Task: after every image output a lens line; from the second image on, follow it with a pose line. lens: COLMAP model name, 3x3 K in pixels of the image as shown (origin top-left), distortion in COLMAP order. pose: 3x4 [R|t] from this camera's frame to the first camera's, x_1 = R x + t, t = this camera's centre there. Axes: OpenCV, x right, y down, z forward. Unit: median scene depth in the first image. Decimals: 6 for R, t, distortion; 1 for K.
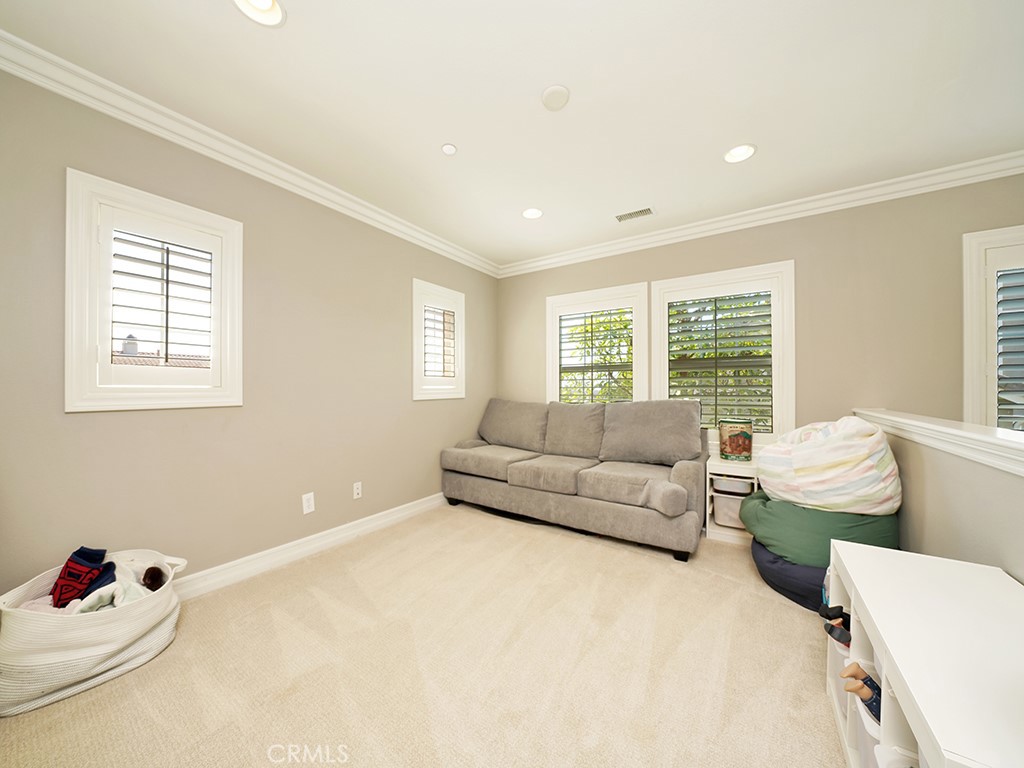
lens RADIAL K [[356.6, 0, 509.8], [0, 356.6, 388.1], [0, 0, 1]] dist [-0.016830, 0.000160]
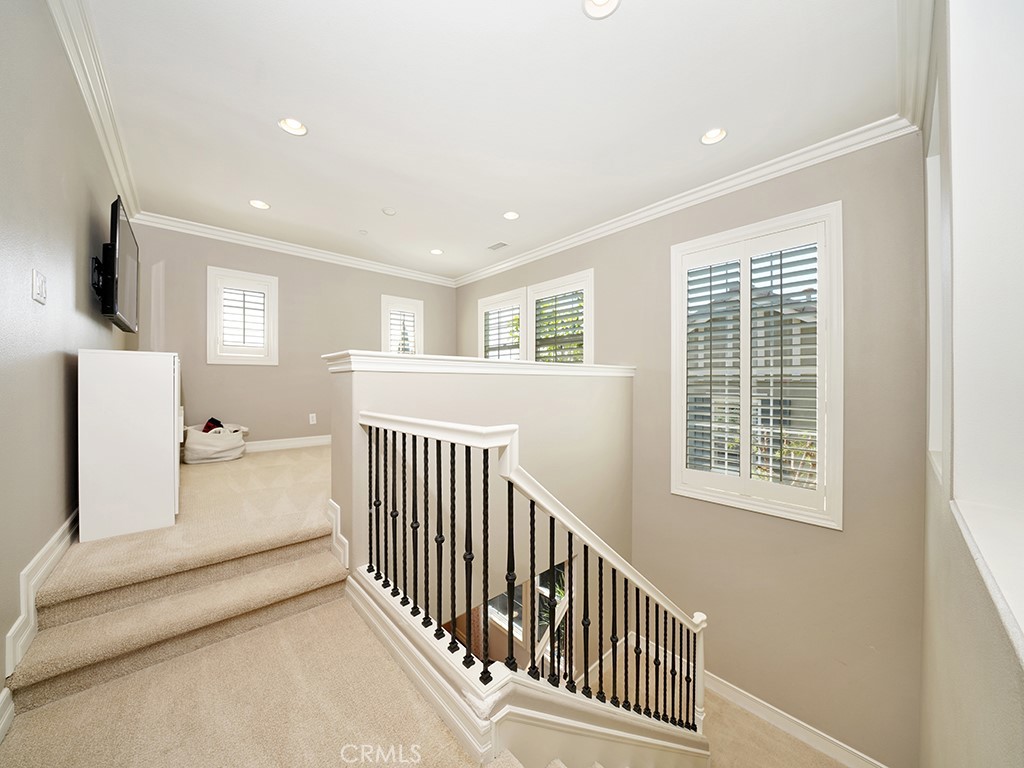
lens RADIAL K [[356.6, 0, 509.8], [0, 356.6, 388.1], [0, 0, 1]] dist [-0.016830, 0.000160]
pose [[0.972823, 0.000353, -0.231551, 0.914362], [0.002517, 0.999924, 0.012098, 0.139681], [0.231537, -0.012352, 0.972748, -0.617828]]
